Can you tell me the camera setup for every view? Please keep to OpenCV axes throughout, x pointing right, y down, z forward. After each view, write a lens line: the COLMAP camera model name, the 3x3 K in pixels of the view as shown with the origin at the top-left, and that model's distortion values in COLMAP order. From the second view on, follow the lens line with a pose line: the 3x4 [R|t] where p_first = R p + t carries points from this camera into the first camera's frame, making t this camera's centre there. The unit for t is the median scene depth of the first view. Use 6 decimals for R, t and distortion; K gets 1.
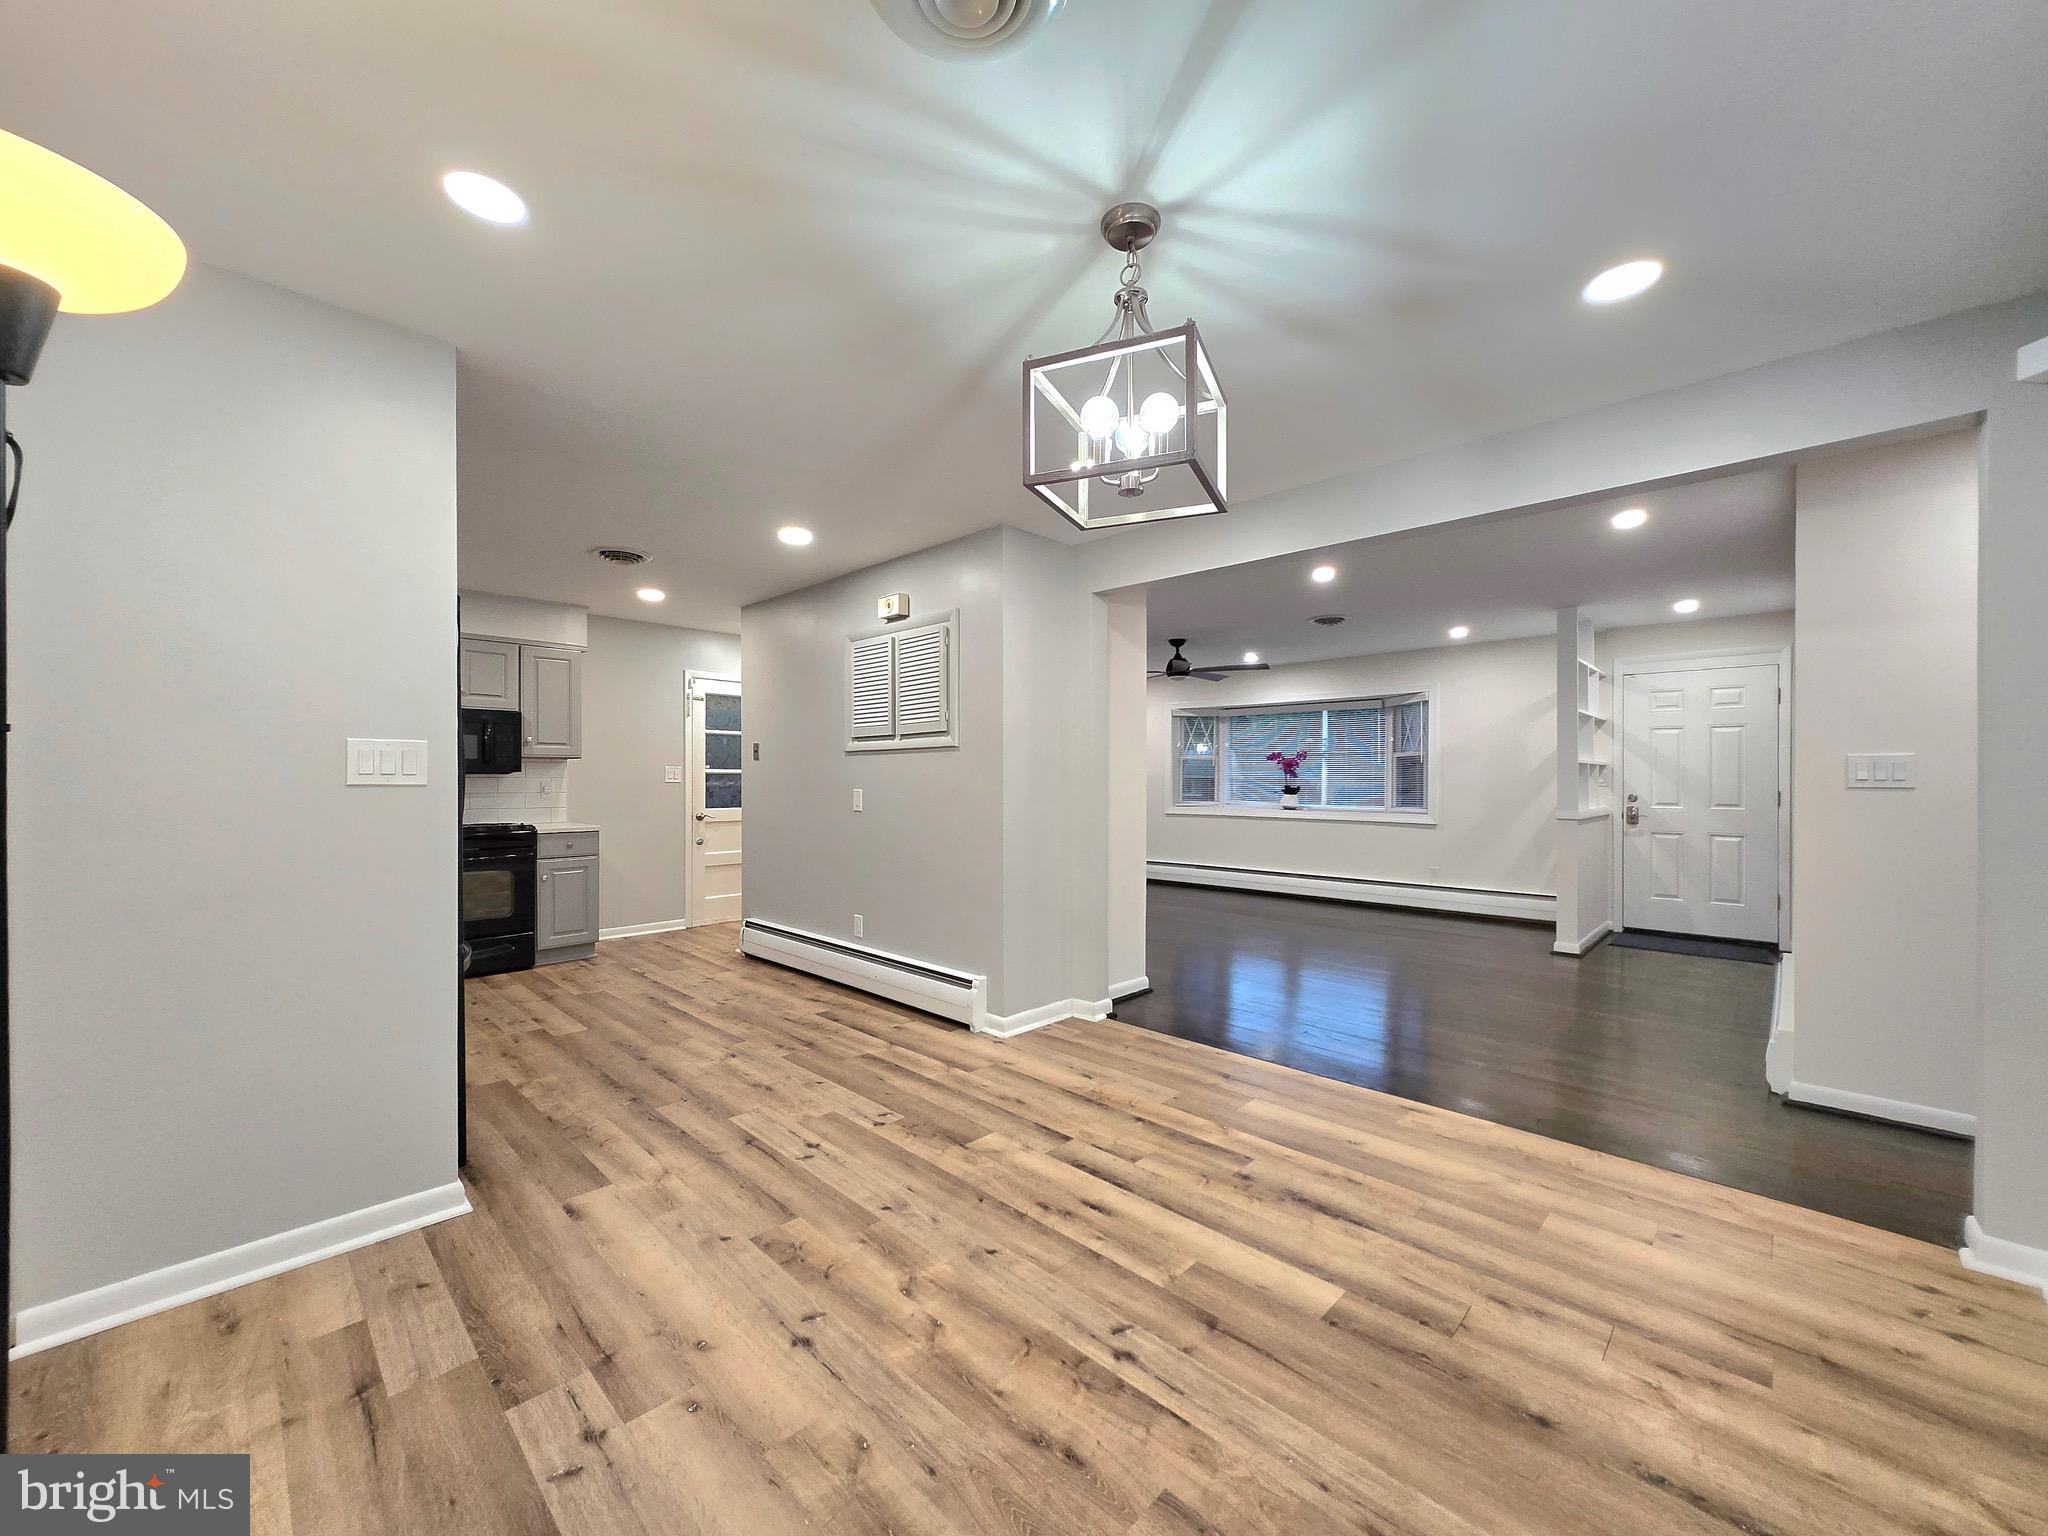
lens RADIAL K [[796.5, 0, 1028.4], [0, 796.5, 778.8], [0, 0, 1]] dist [0.001444, -0.000396]
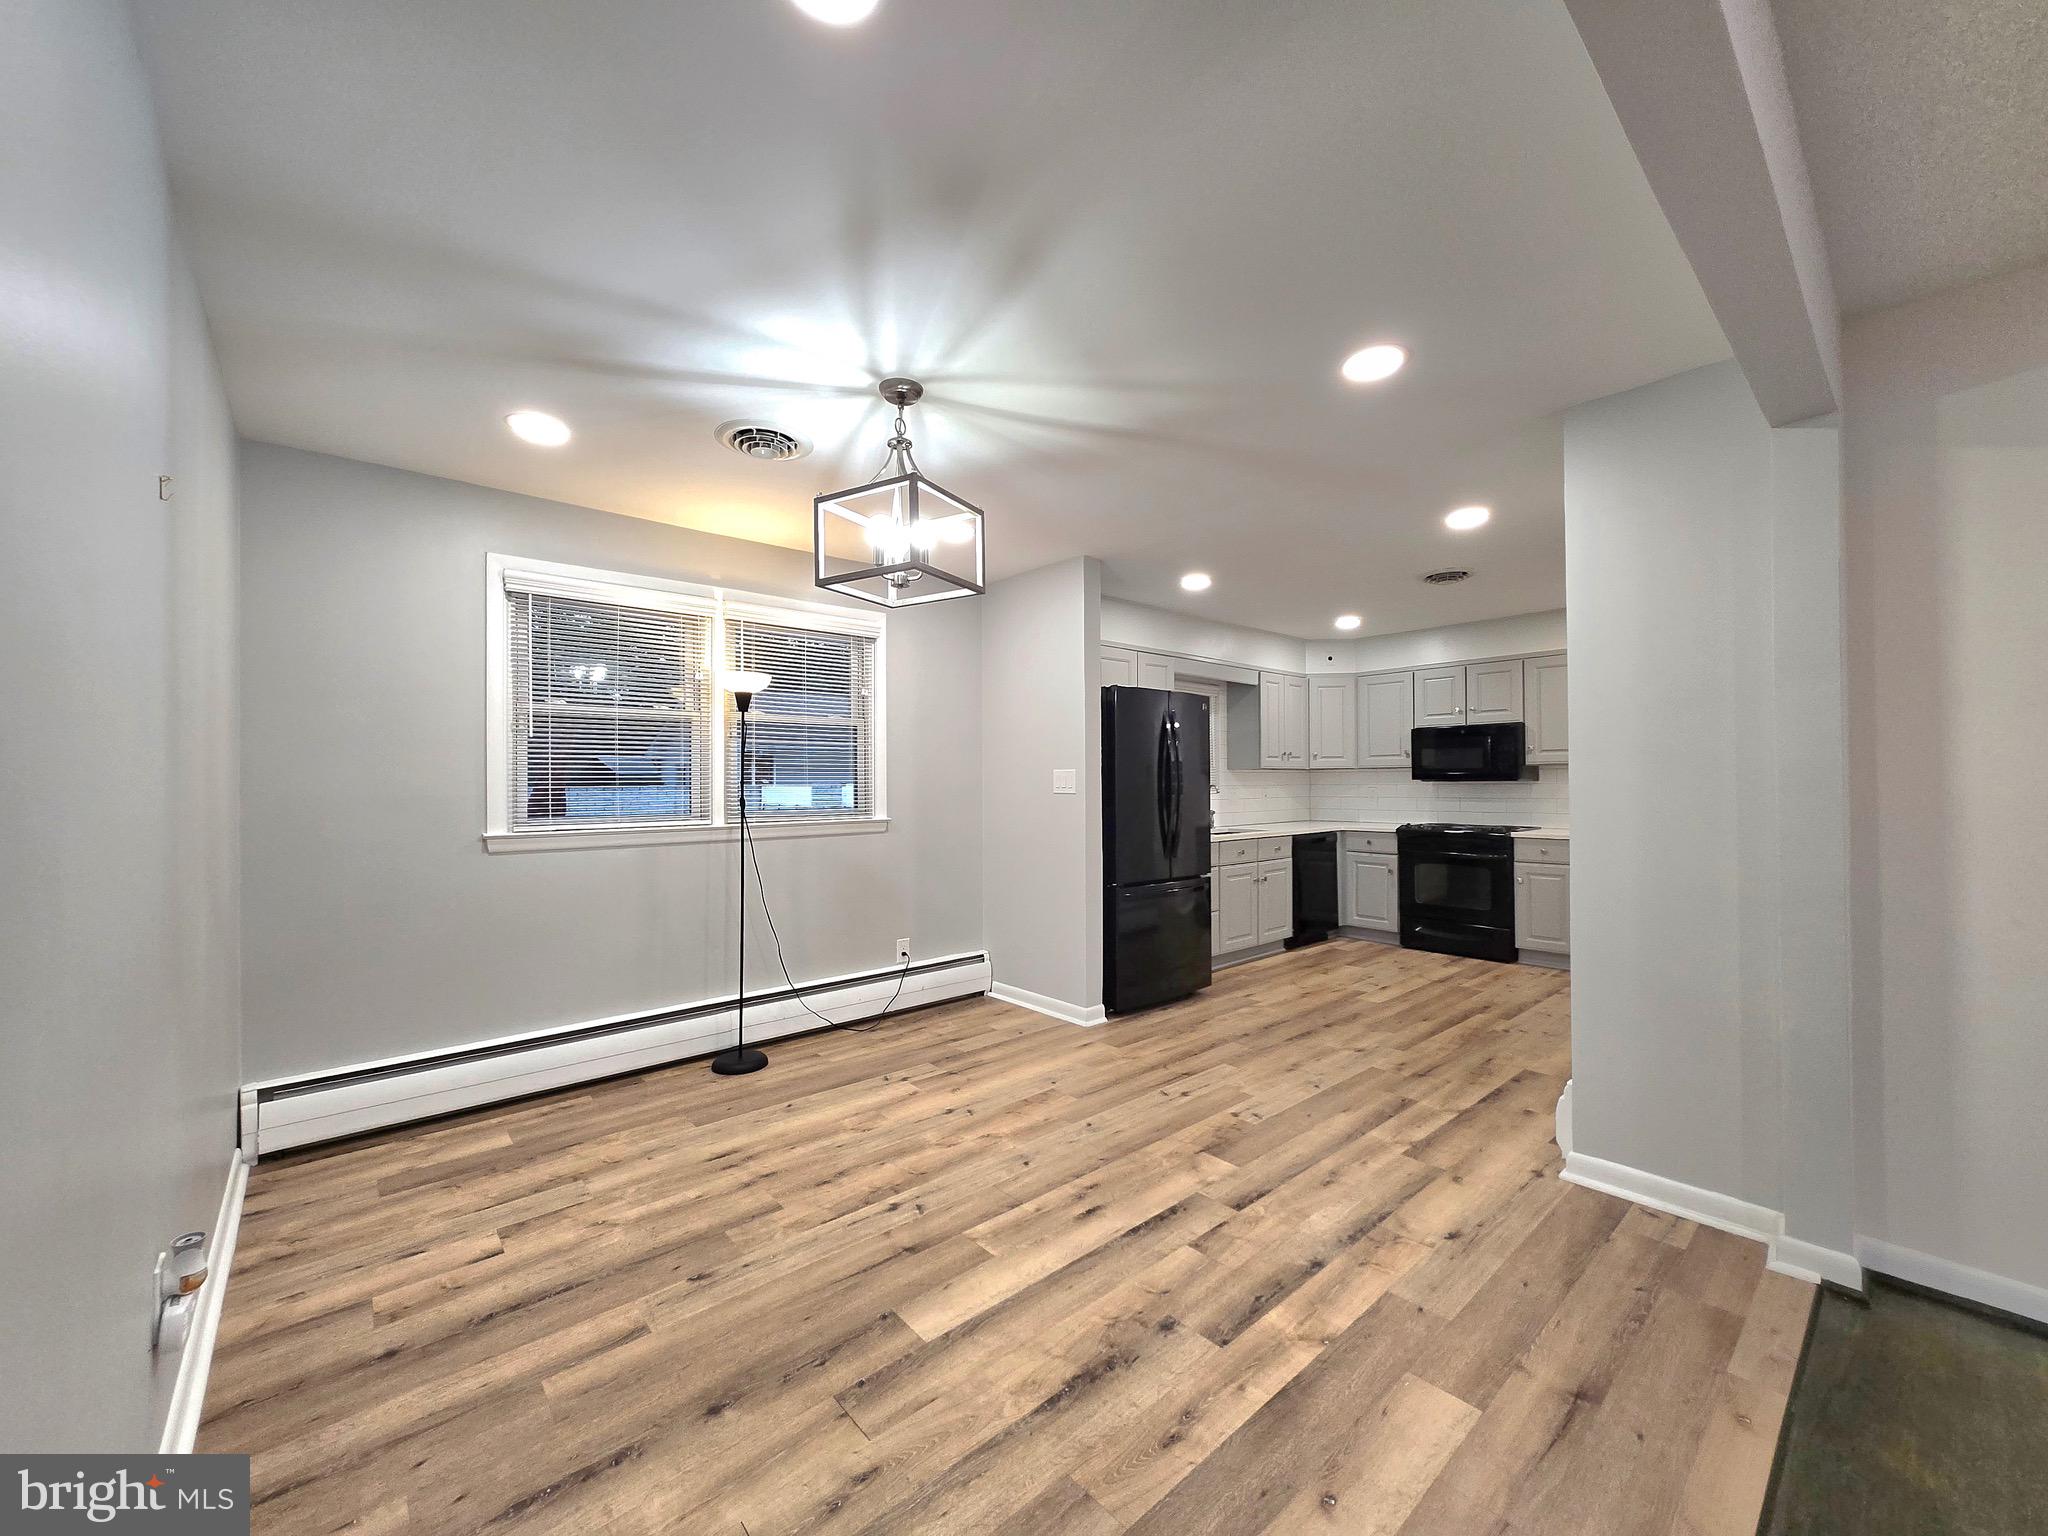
lens RADIAL K [[796.5, 0, 1028.4], [0, 796.5, 778.8], [0, 0, 1]] dist [0.001444, -0.000396]
pose [[-0.080115, -0.005454, -0.996771, 0.888043], [0.005147, 0.999969, -0.005885, -0.011171], [0.996772, -0.005602, -0.080084, 0.800770]]
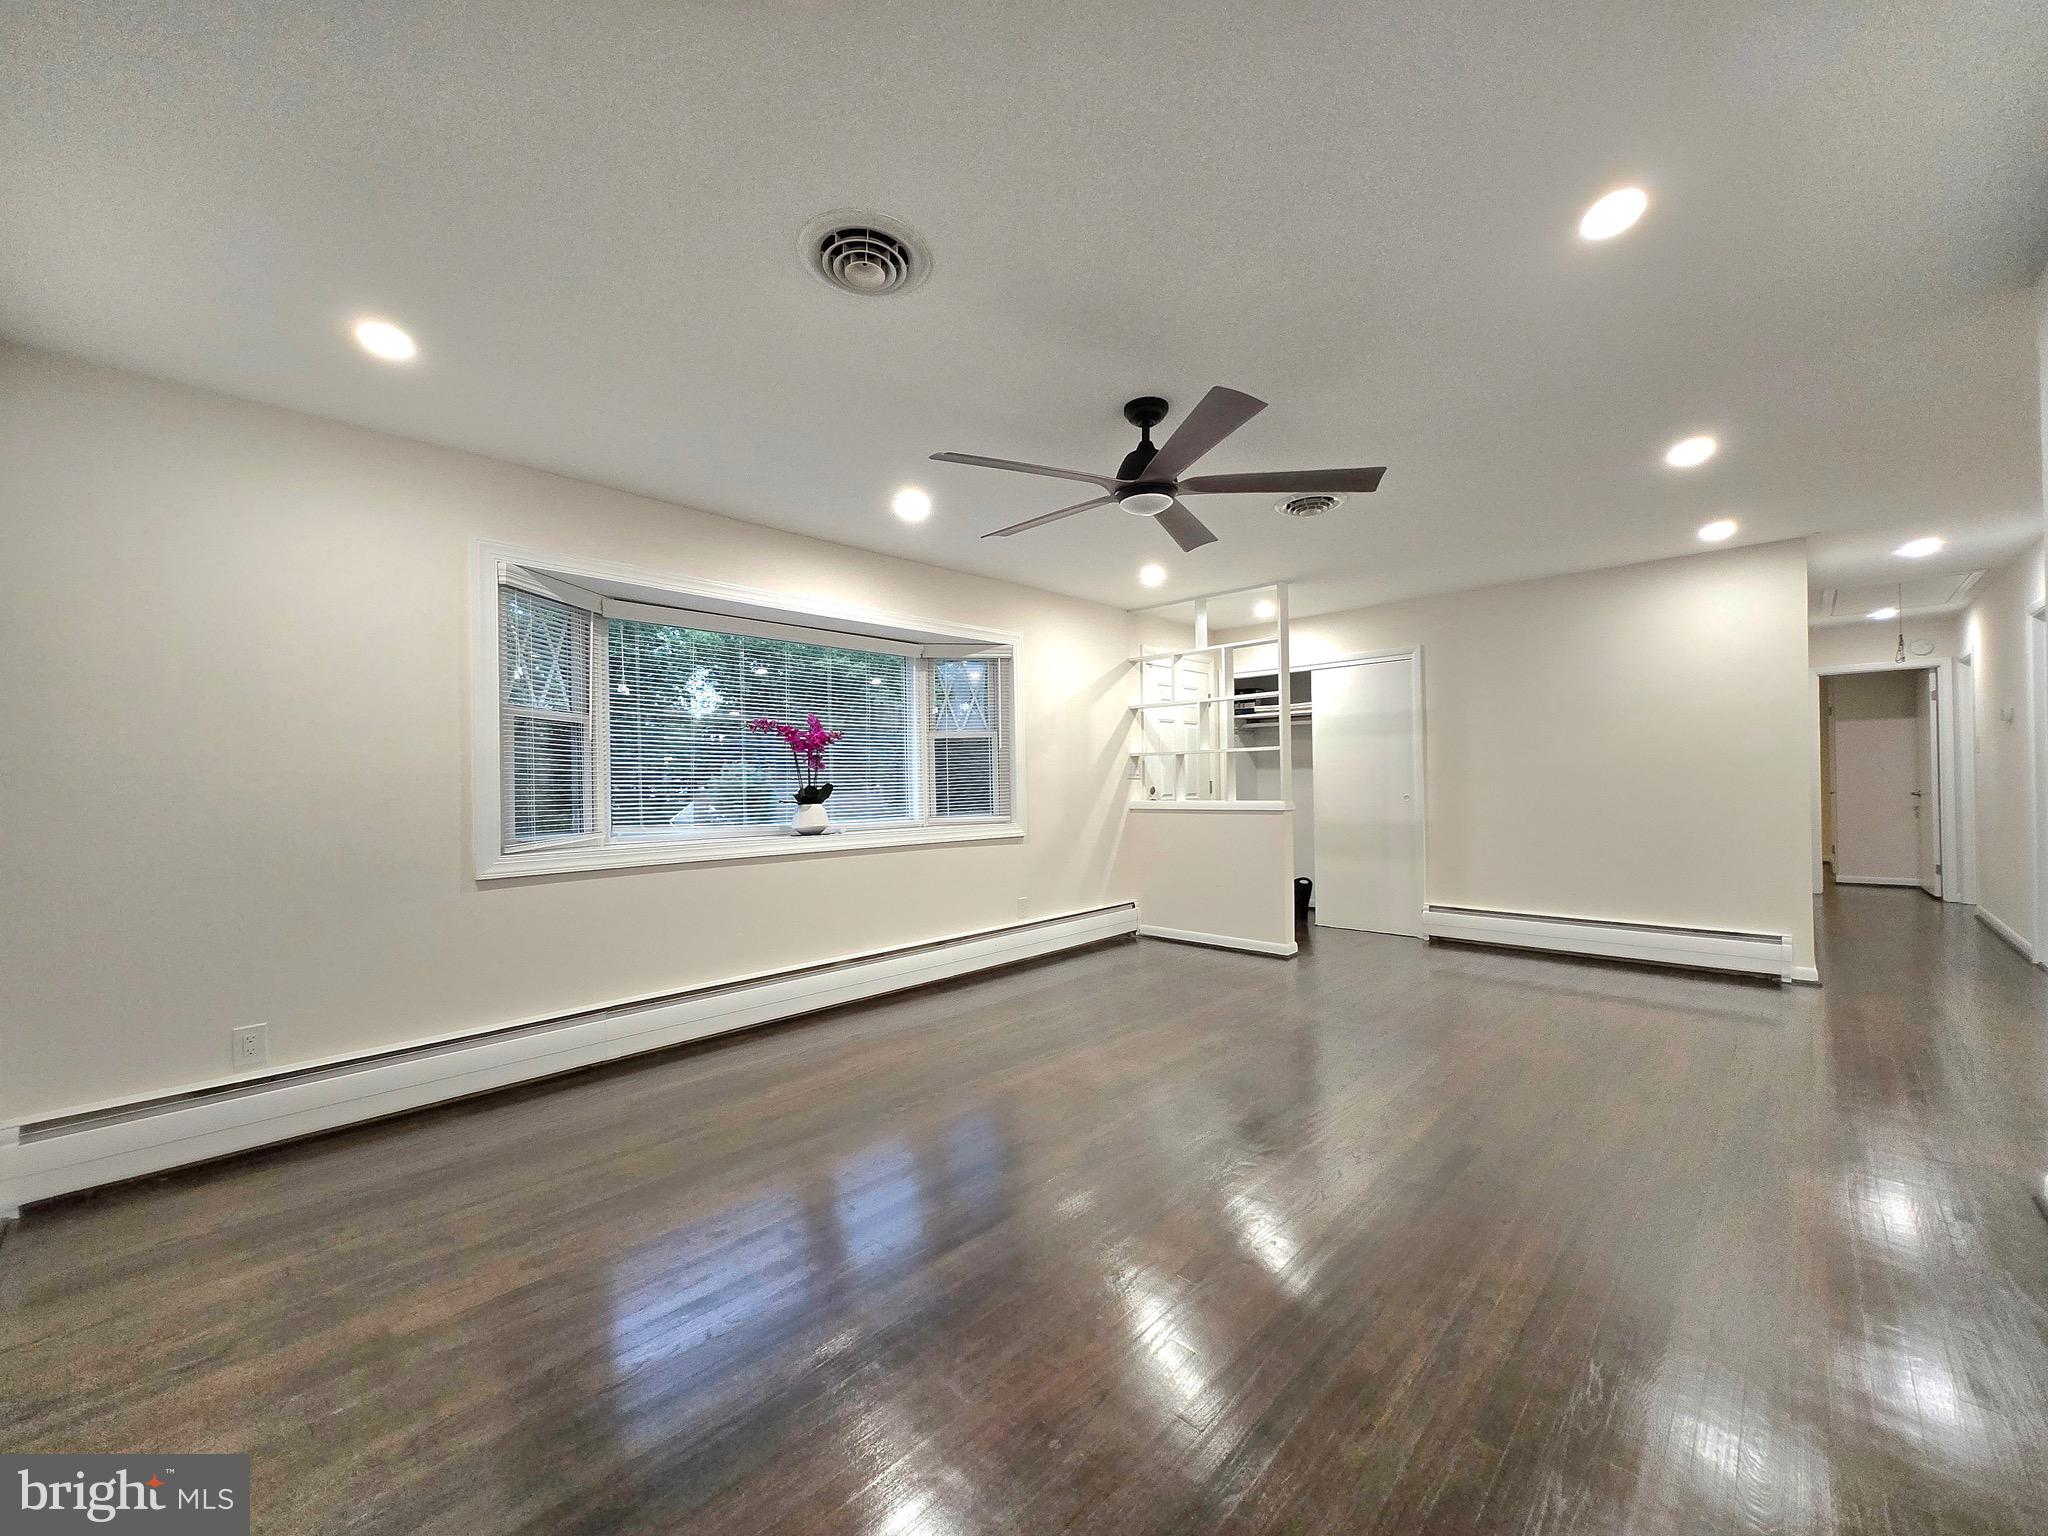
lens RADIAL K [[803.6, 0, 1032.1], [0, 803.6, 777.9], [0, 0, 1]] dist [0.000130, 0.000120]
pose [[-0.014689, 0.003977, 0.999884, -0.497407], [0.016020, 0.999865, -0.003741, 0.021679], [-0.999764, 0.015963, -0.014751, 2.566628]]
